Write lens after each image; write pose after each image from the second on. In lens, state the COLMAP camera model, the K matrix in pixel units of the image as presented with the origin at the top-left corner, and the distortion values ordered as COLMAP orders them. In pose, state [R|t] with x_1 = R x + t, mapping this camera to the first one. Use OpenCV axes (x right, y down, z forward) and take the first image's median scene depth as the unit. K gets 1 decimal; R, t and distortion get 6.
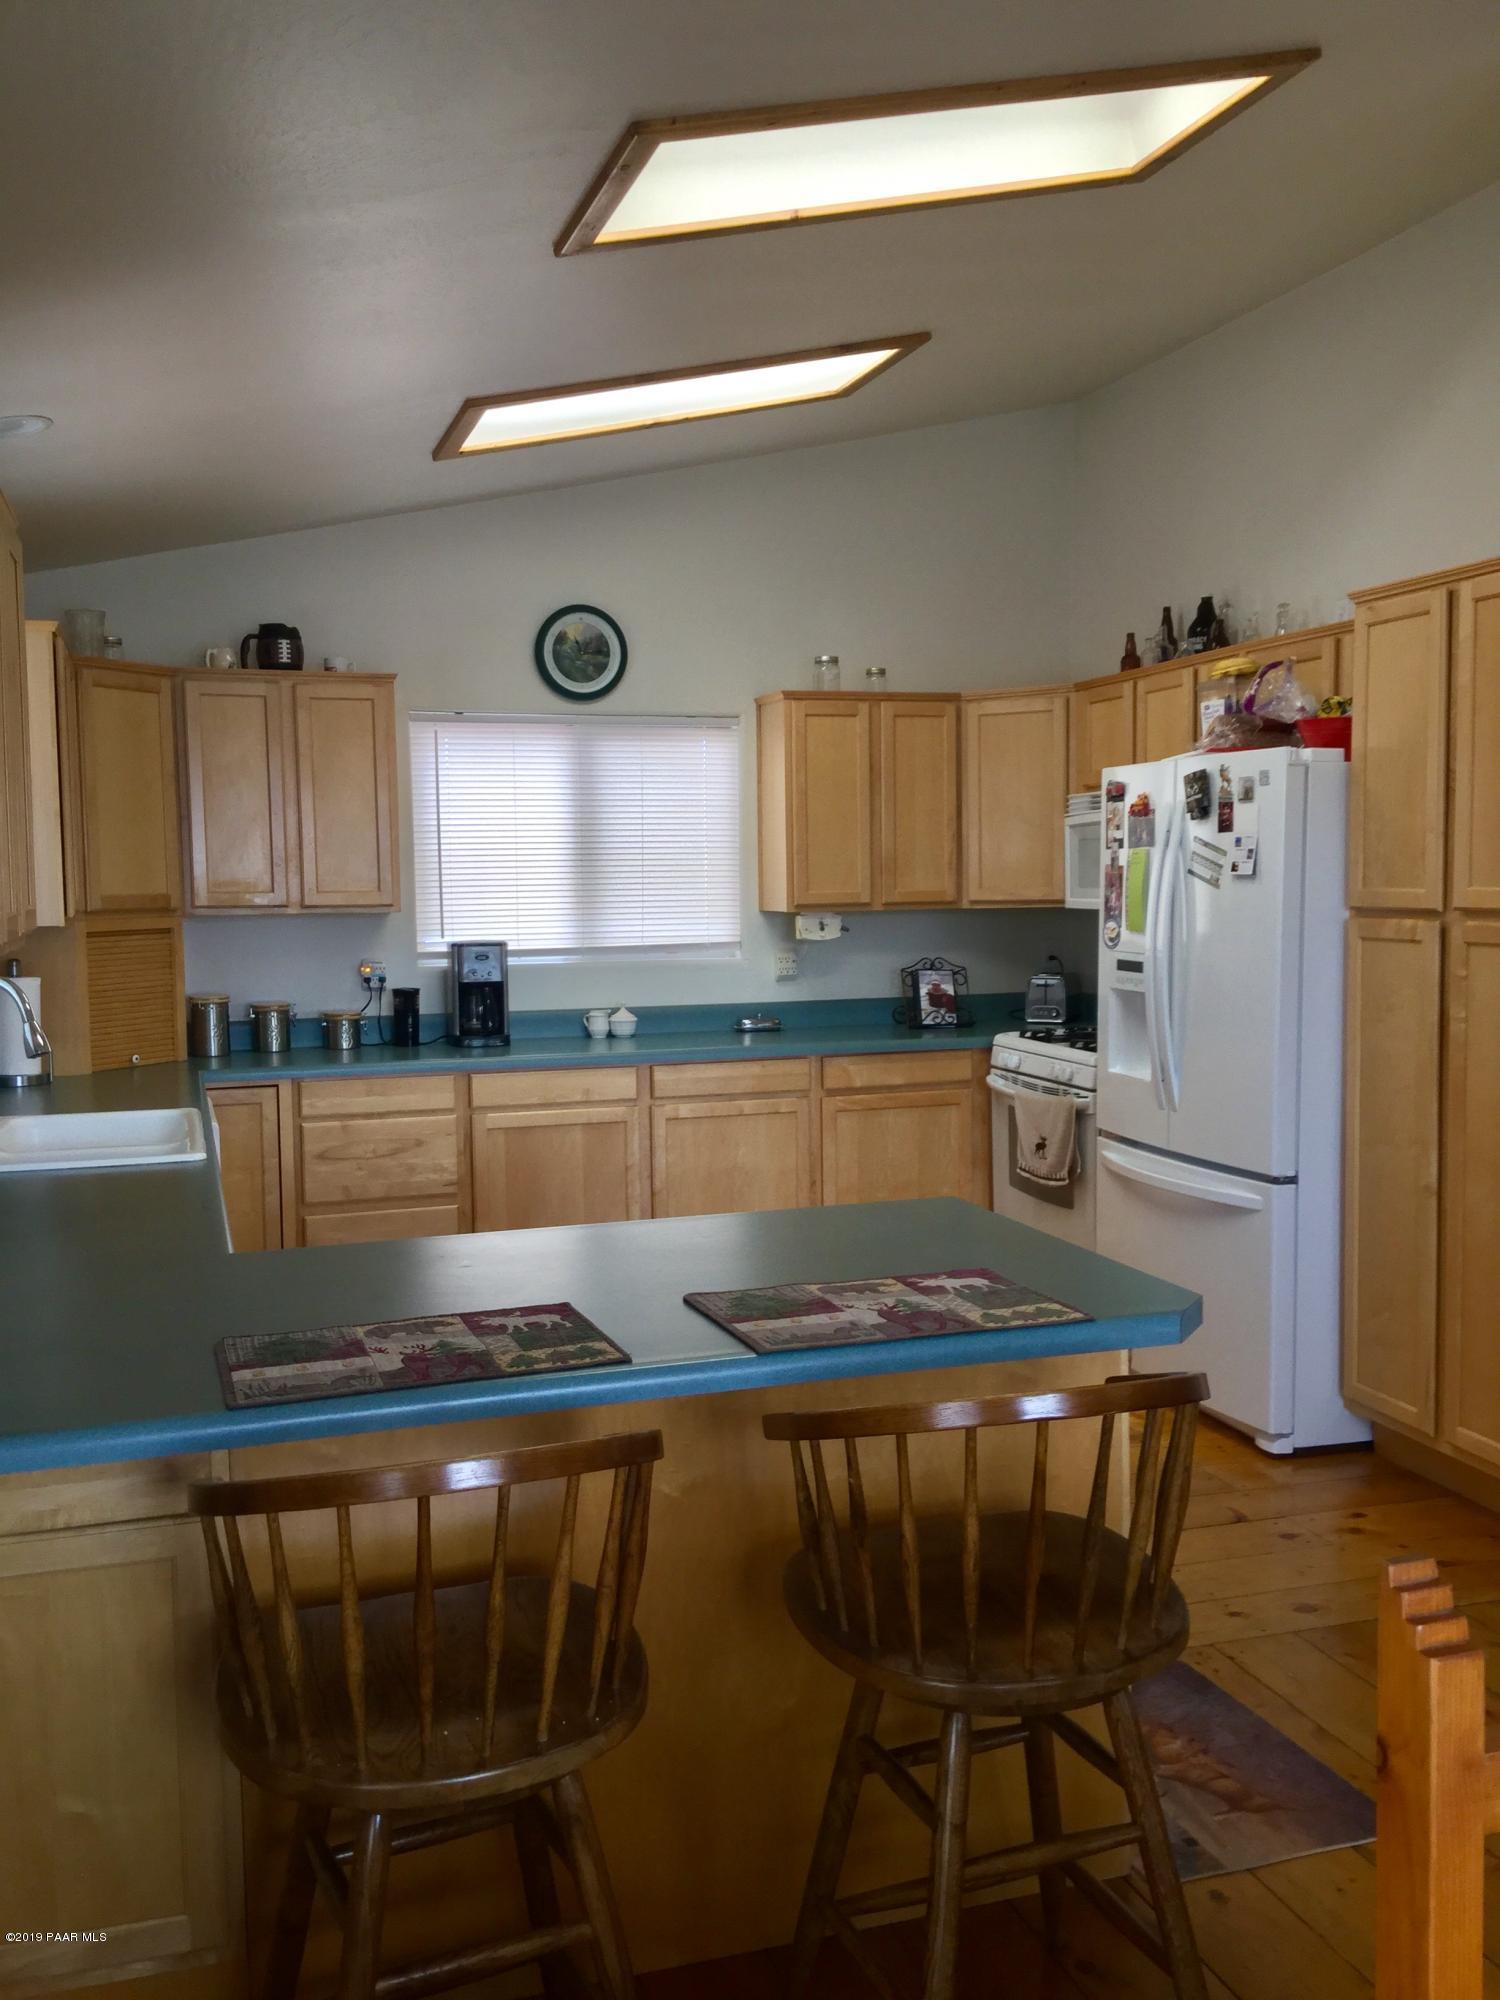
lens RADIAL K [[1806.1, 0, 746.0], [0, 1806.1, 1005.7], [0, 0, 1]] dist [0.090848, -0.079752]
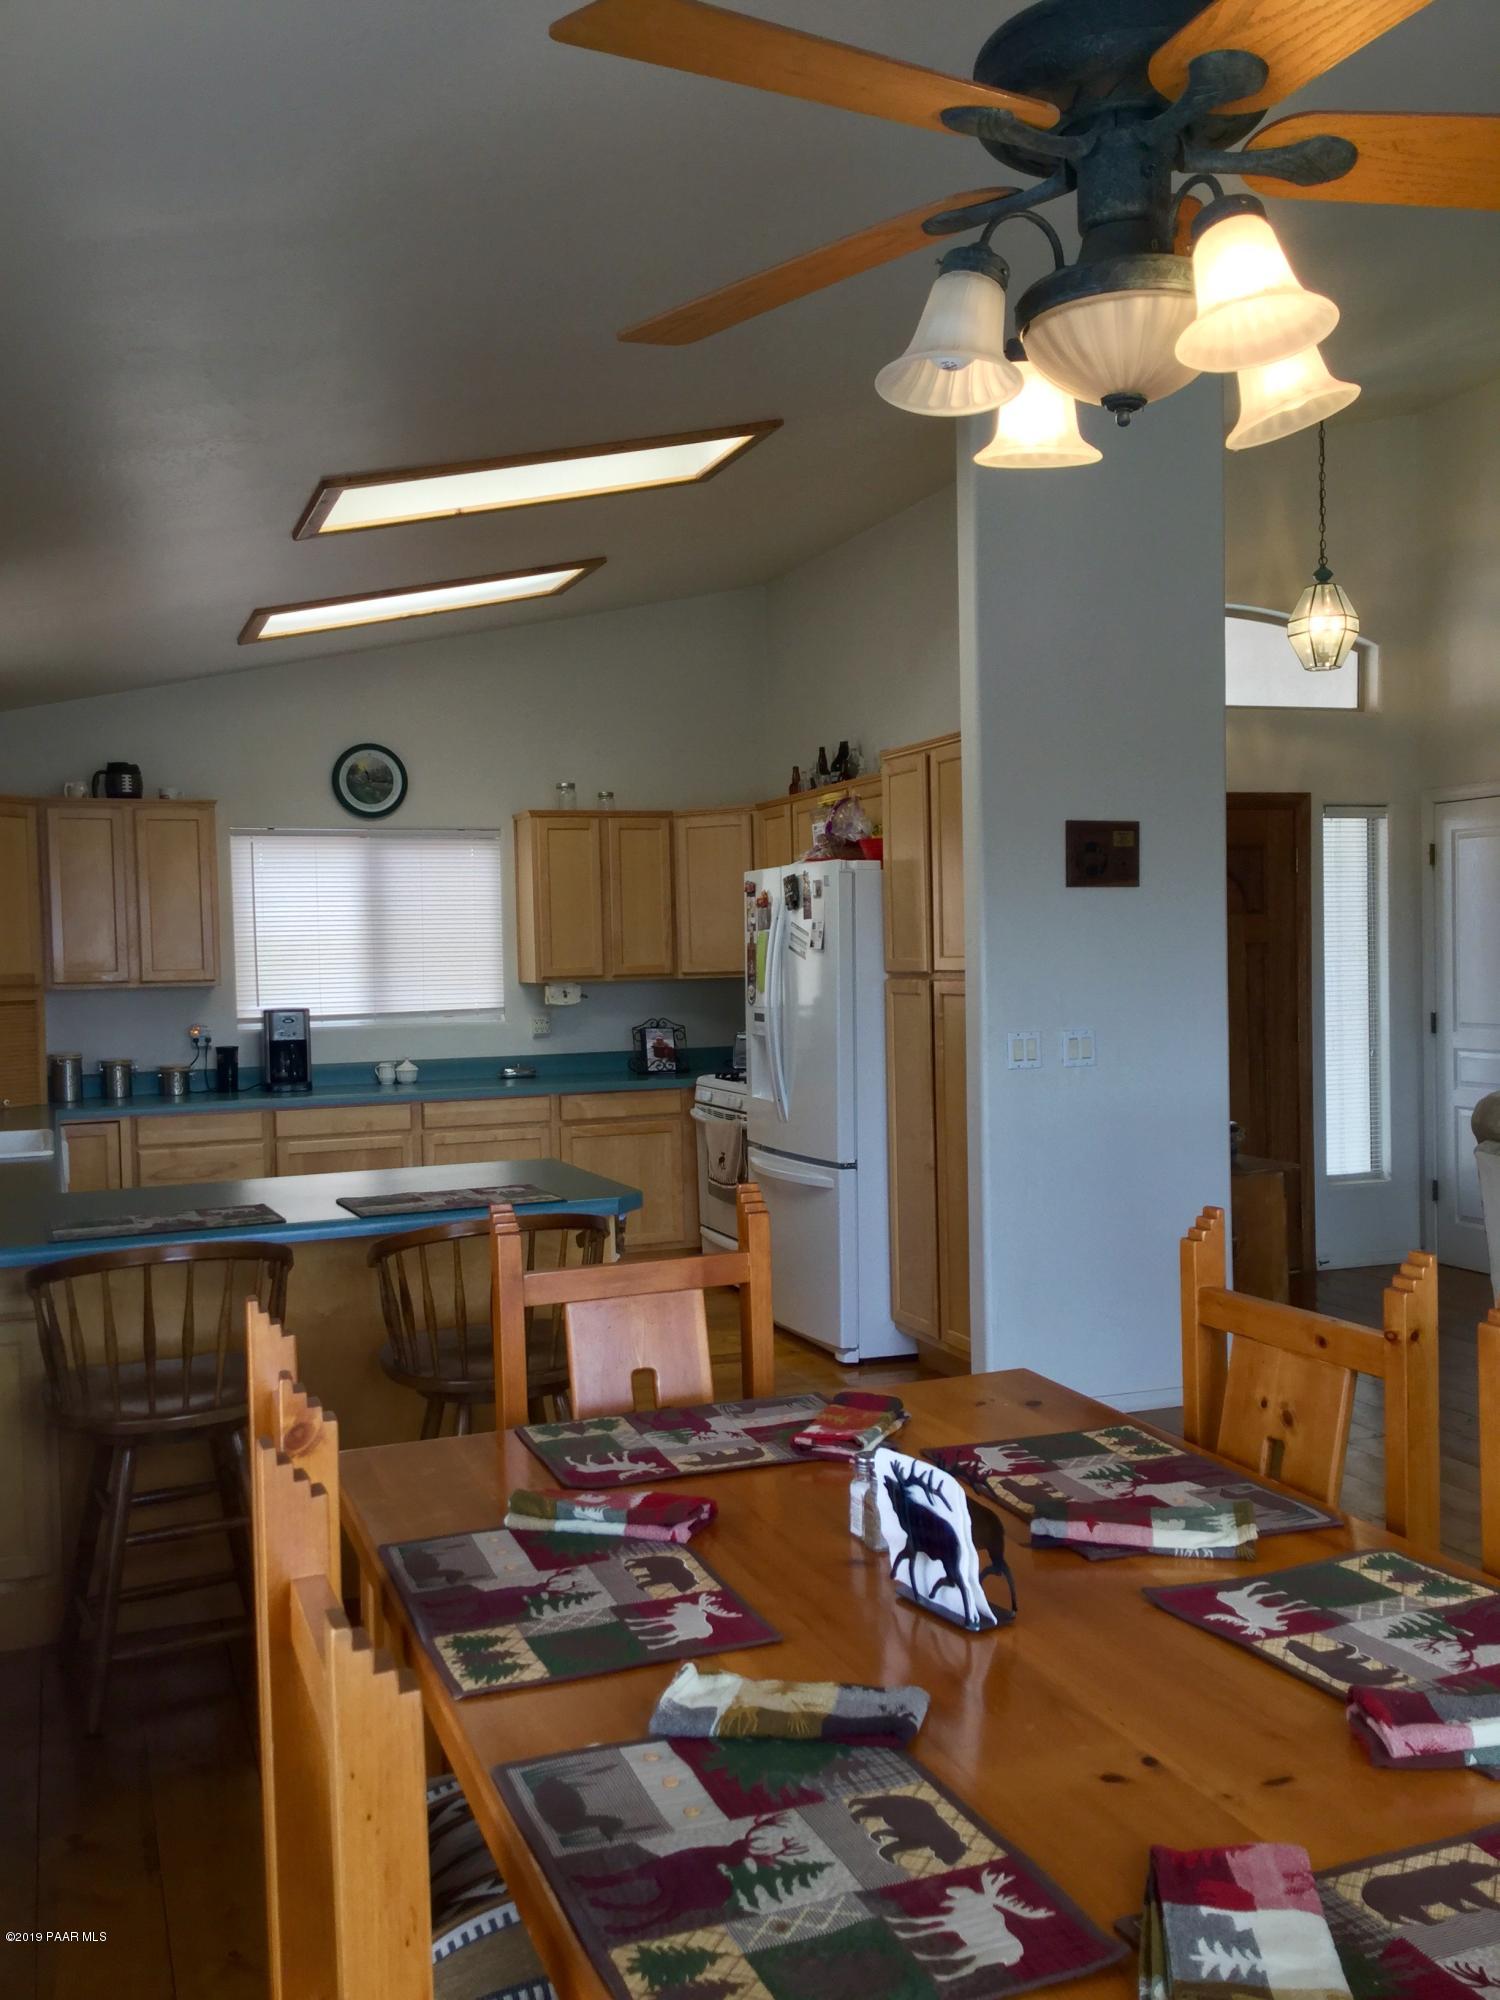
lens RADIAL K [[1806.1, 0, 748.0], [0, 1806.1, 1011.9], [0, 0, 1]] dist [0.090848, -0.079752]
pose [[0.998258, -0.012282, 0.057712, 0.105260], [0.014786, 0.998959, -0.043154, 0.027320], [-0.057122, 0.043932, 0.997400, -0.294521]]
